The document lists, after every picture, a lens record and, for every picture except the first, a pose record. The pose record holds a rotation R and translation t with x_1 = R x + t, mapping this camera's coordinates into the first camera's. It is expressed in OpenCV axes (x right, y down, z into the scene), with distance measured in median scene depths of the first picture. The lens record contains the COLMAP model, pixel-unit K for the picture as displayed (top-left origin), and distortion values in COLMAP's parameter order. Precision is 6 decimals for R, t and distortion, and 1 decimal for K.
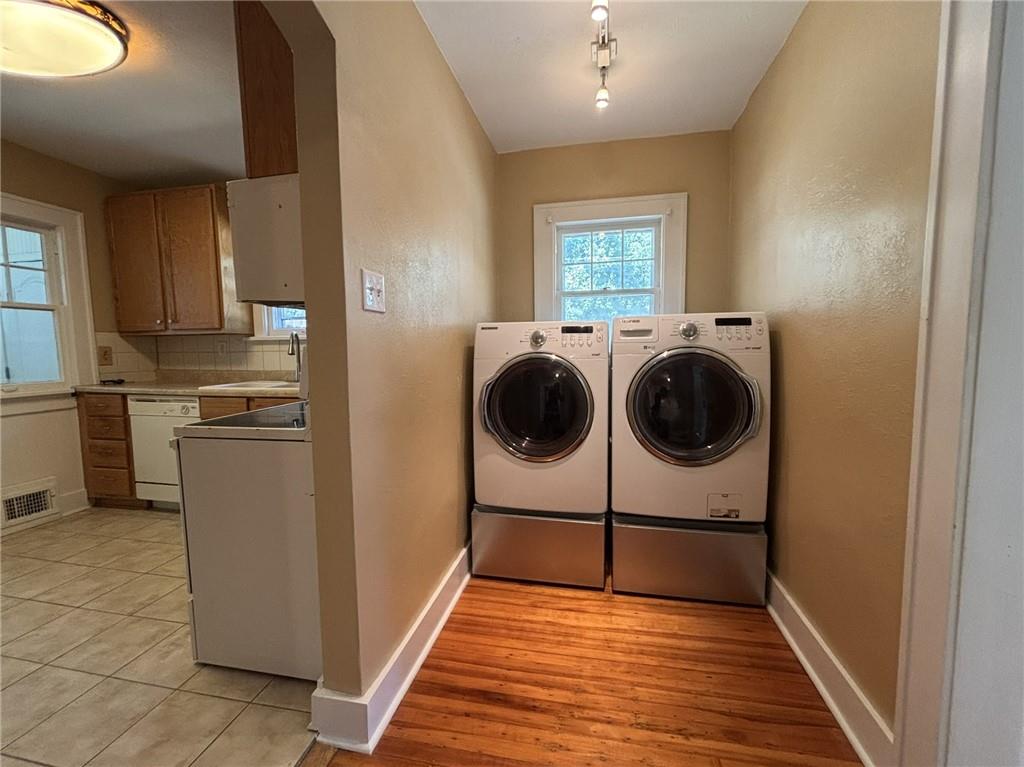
lens RADIAL K [[430.3, 0, 512.0], [0, 430.3, 383.5], [0, 0, 1]] dist [-0.000817, -0.000138]
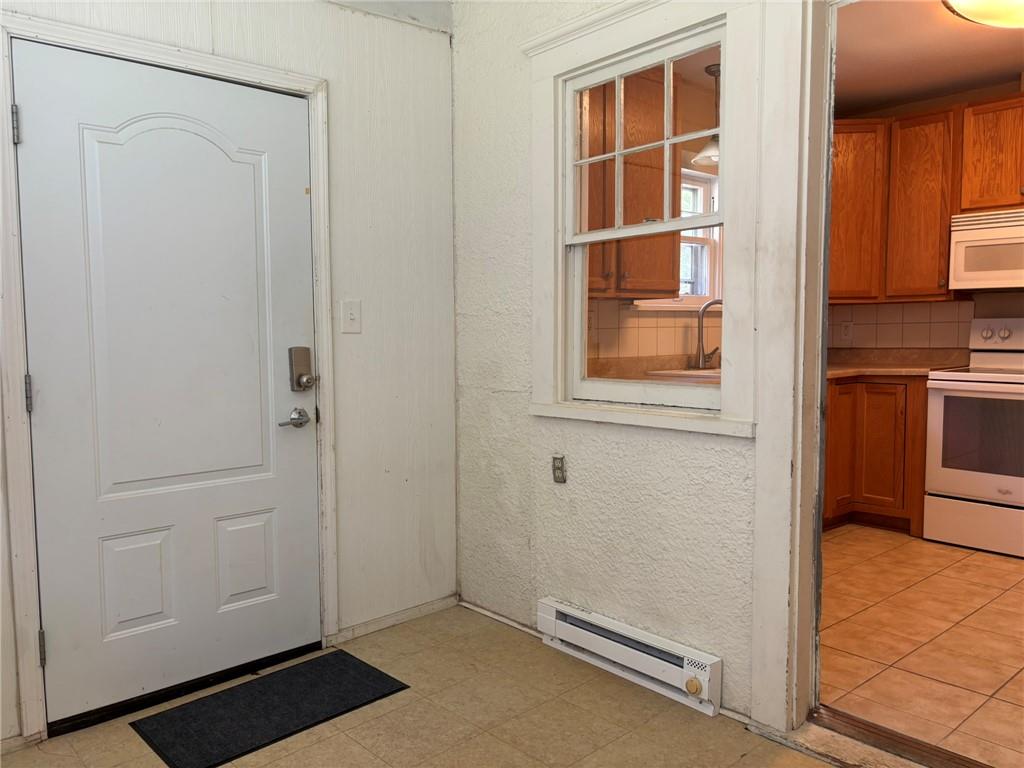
lens RADIAL K [[776.8, 0, 512.0], [0, 776.8, 384.0], [0, 0, 1]] dist [0.090047, -0.112709]
pose [[0.598831, -0.052056, 0.799182, -2.015047], [0.070487, 0.997439, 0.012153, -0.020068], [-0.797768, 0.049054, 0.600966, 0.538749]]
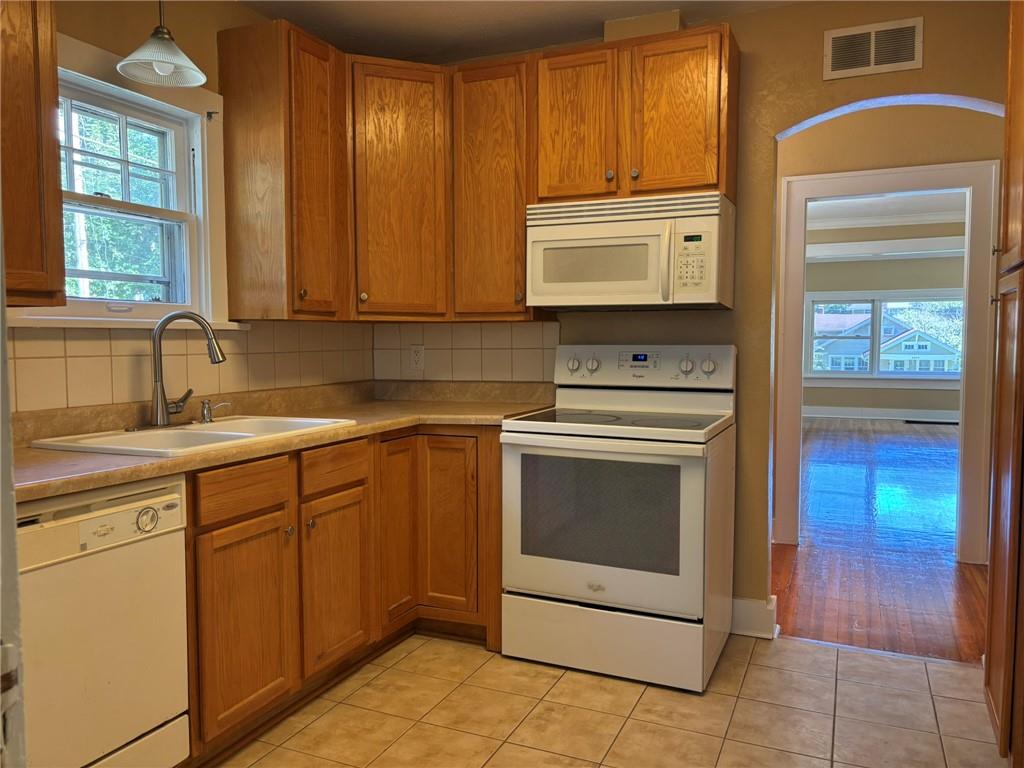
lens RADIAL K [[776.8, 0, 512.0], [0, 776.8, 384.0], [0, 0, 1]] dist [0.090047, -0.112709]
pose [[0.208343, -0.047704, 0.976892, -1.378257], [0.082658, 0.996095, 0.031013, -0.048662], [-0.974557, 0.074287, 0.211472, 0.567538]]
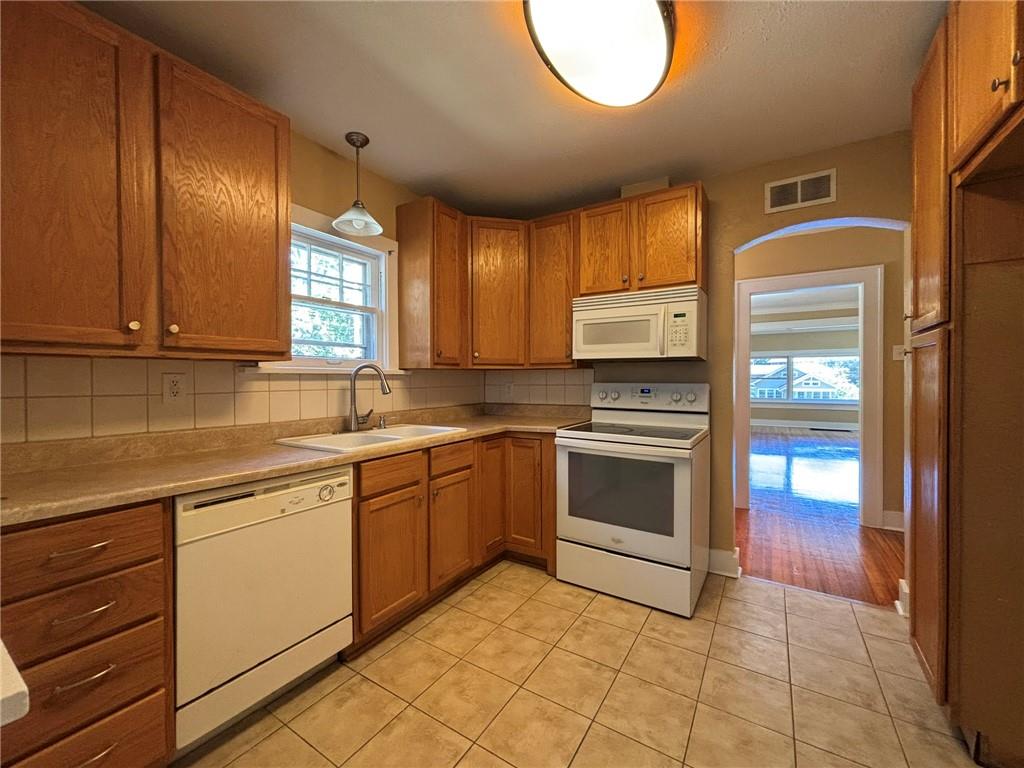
lens RADIAL K [[410.5, 0, 512.9], [0, 410.5, 381.1], [0, 0, 1]] dist [0.018568, -0.015535]
pose [[0.350986, 0.003731, 0.936373, -1.226386], [0.077950, 0.996405, -0.033189, -0.052018], [-0.933131, 0.084639, 0.349433, 0.574731]]
